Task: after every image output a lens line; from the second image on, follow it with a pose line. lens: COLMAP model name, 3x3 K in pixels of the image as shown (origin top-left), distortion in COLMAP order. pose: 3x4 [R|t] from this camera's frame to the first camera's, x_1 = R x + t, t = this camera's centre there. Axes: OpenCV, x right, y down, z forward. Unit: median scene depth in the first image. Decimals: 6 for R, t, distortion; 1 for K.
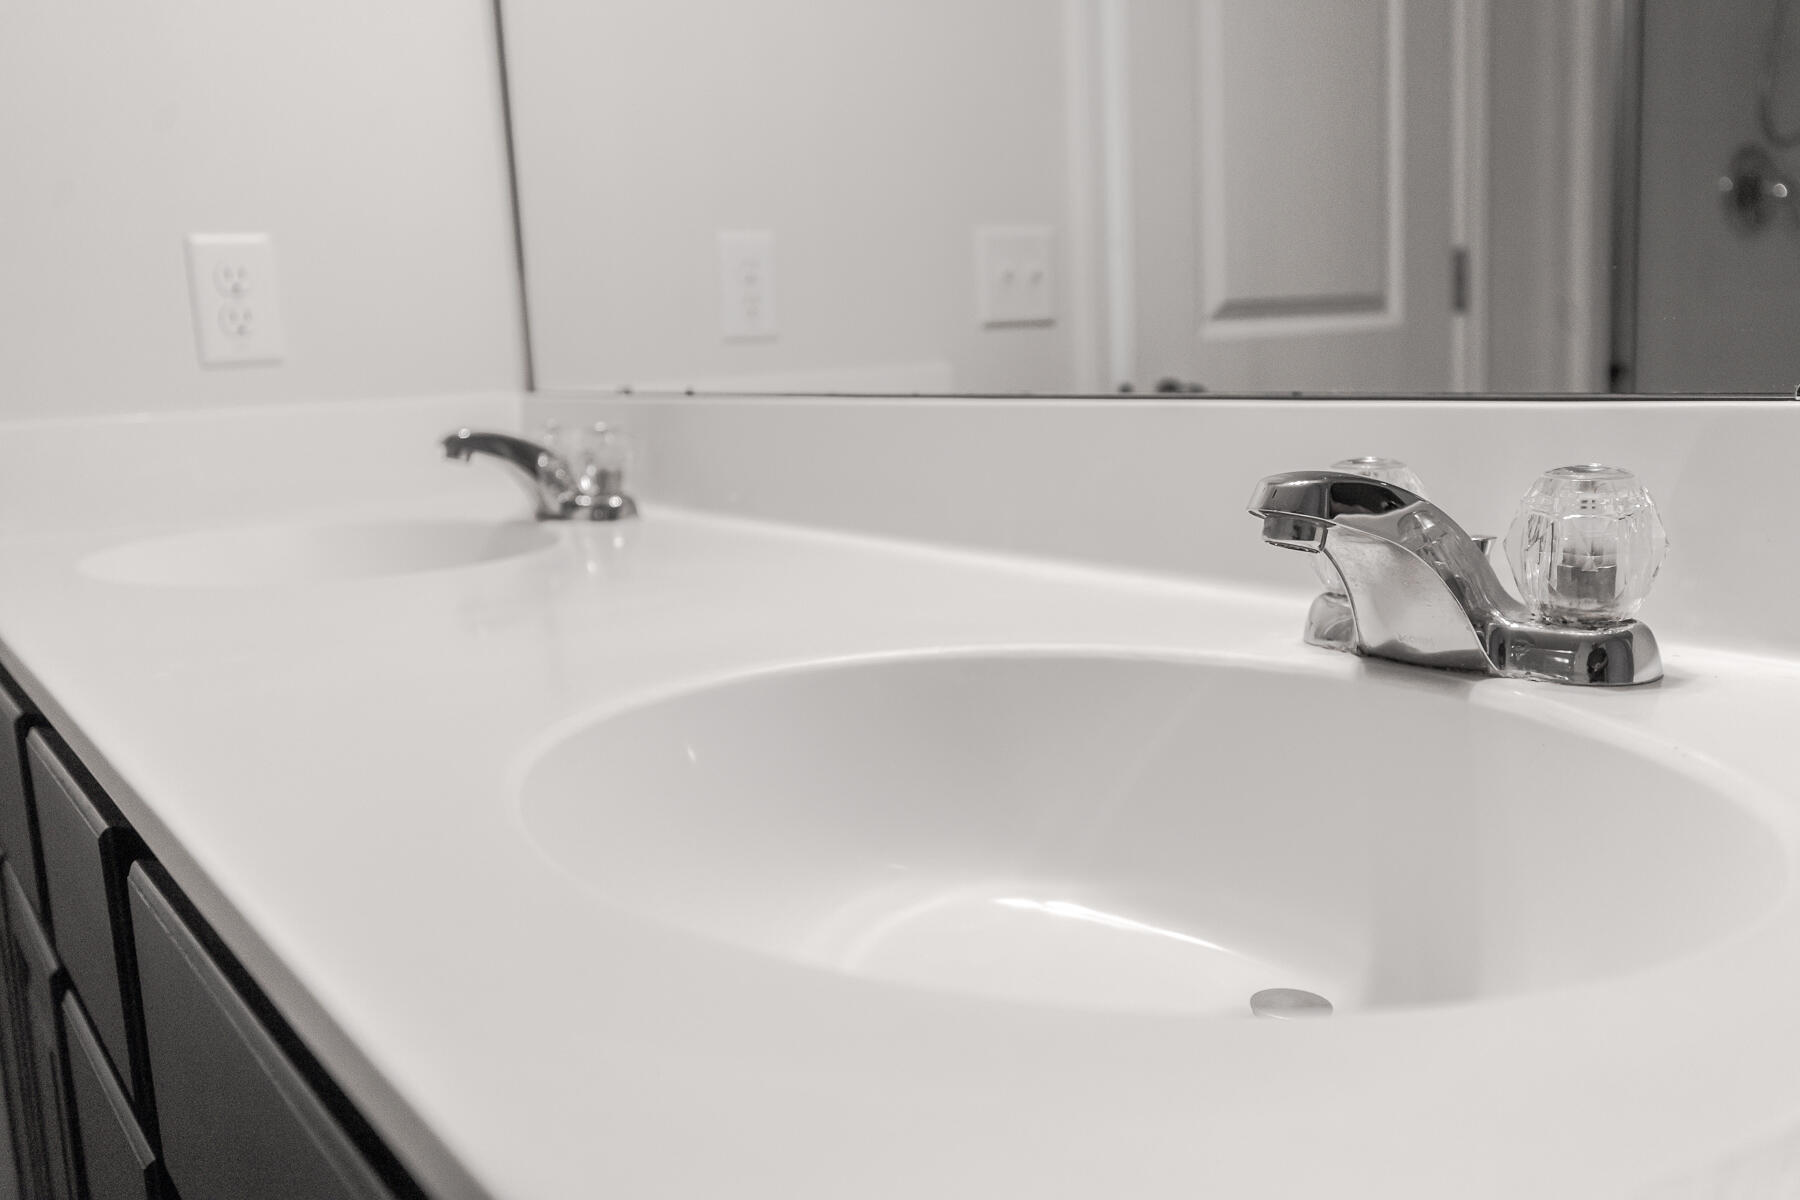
lens RADIAL K [[1623.4, 0, 900.7], [0, 1623.4, 597.9], [0, 0, 1]] dist [0.013679, 0.001282]
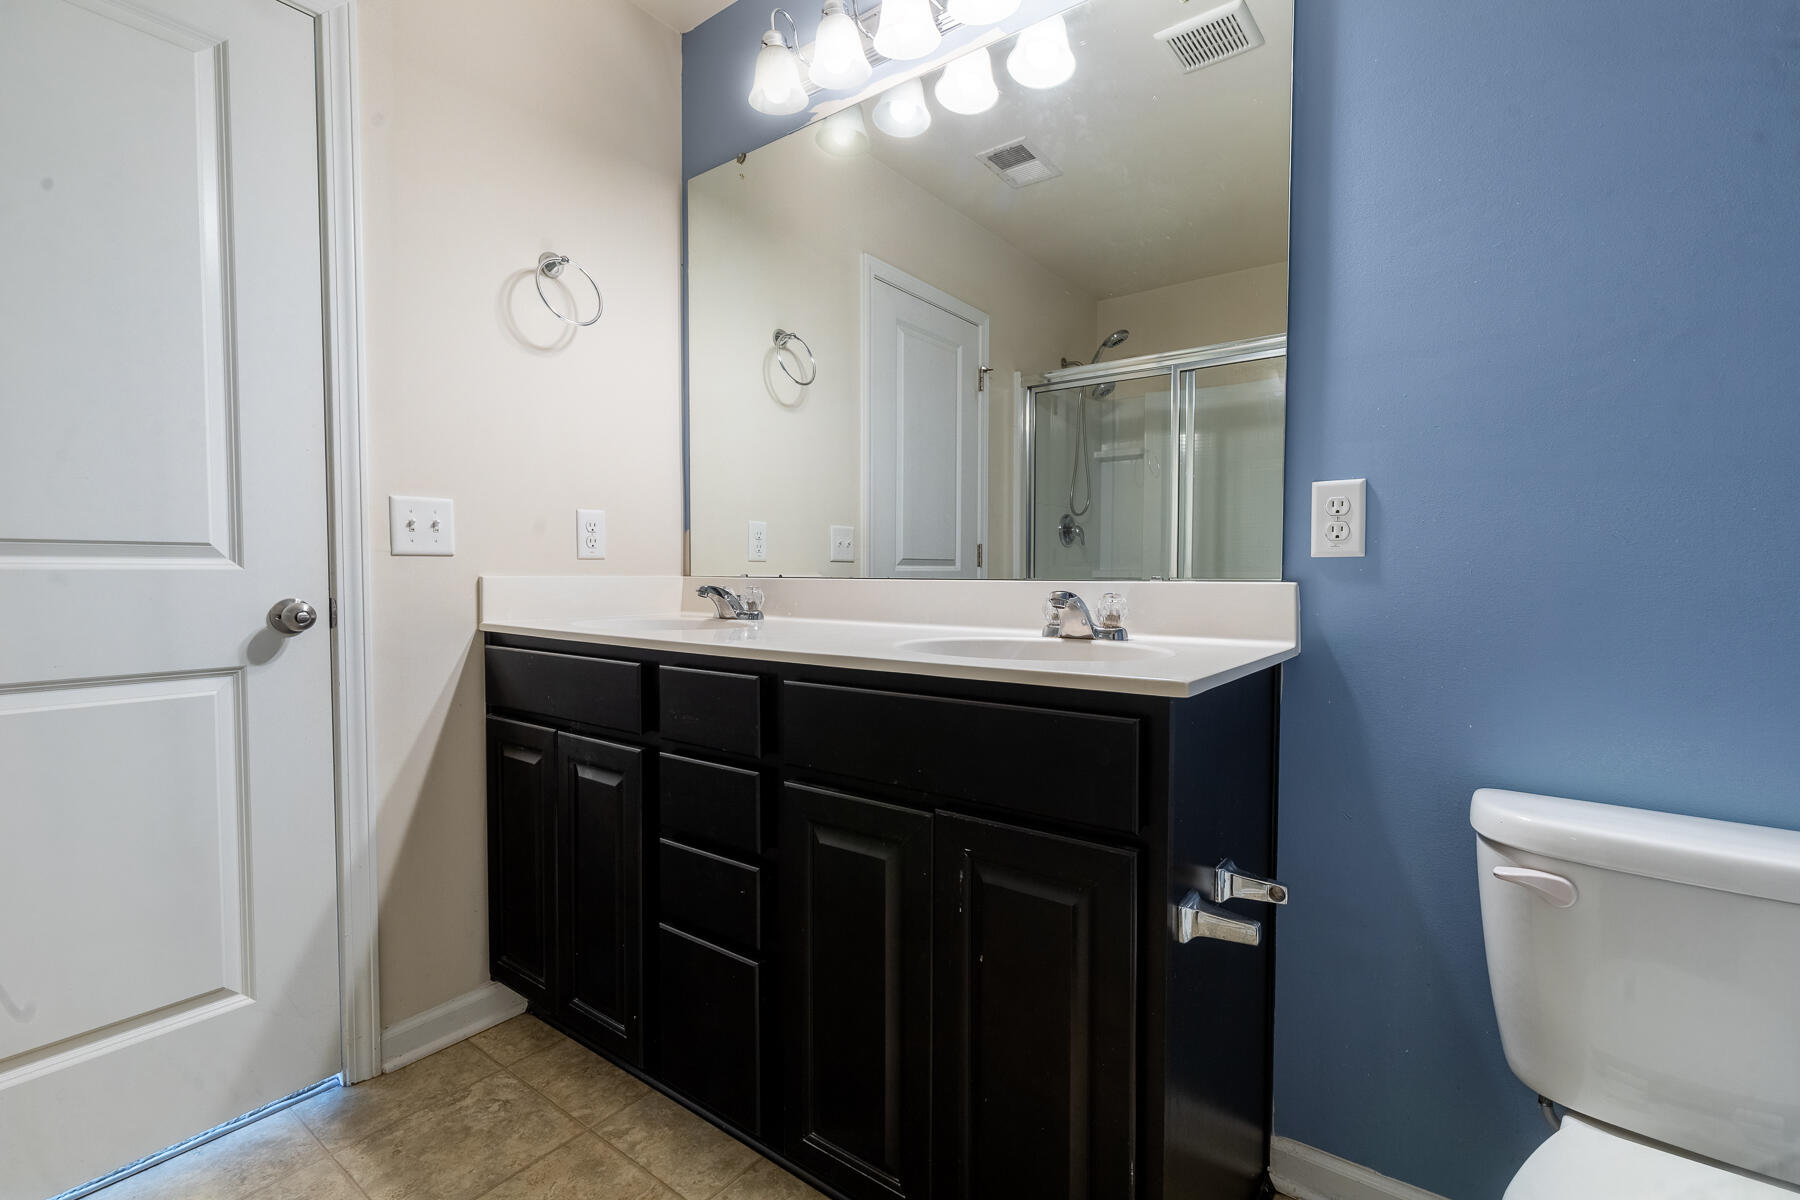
lens RADIAL K [[816.6, 0, 900.7], [0, 816.6, 598.4], [0, 0, 1]] dist [0.003399, 0.000739]
pose [[0.948090, 0.039894, 0.315489, -0.348287], [0.002937, 0.990959, -0.134133, 0.097173], [-0.317987, 0.128097, 0.939402, -0.382330]]
